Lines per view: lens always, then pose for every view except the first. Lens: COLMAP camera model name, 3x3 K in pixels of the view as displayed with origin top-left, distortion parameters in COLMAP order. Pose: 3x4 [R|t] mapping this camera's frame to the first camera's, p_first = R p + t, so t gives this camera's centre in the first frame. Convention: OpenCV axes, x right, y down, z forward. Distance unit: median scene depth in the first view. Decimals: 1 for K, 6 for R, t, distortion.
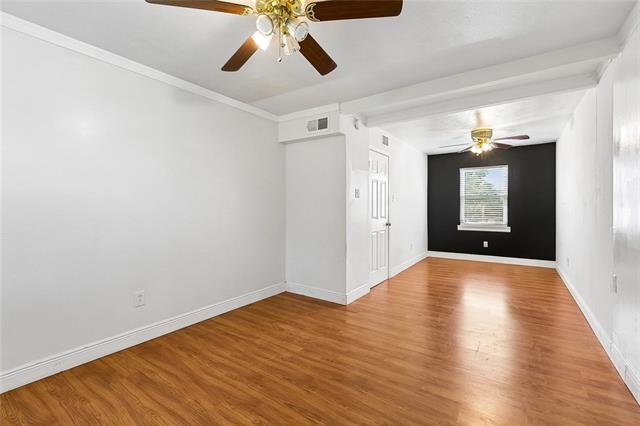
lens RADIAL K [[288.6, 0, 318.3], [0, 288.6, 211.7], [0, 0, 1]] dist [-0.001647, -0.000366]
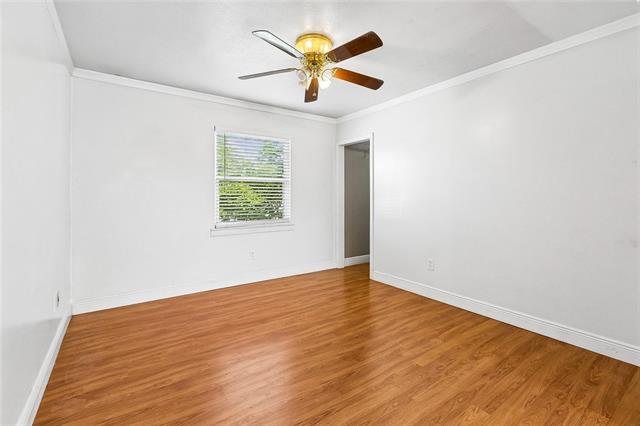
lens RADIAL K [[288.6, 0, 319.3], [0, 288.6, 209.2], [0, 0, 1]] dist [-0.001647, -0.000366]
pose [[-0.349043, 0.040565, -0.936228, 0.750129], [-0.014614, 0.998706, 0.048720, -0.009077], [0.936993, 0.030688, -0.347999, 0.932708]]
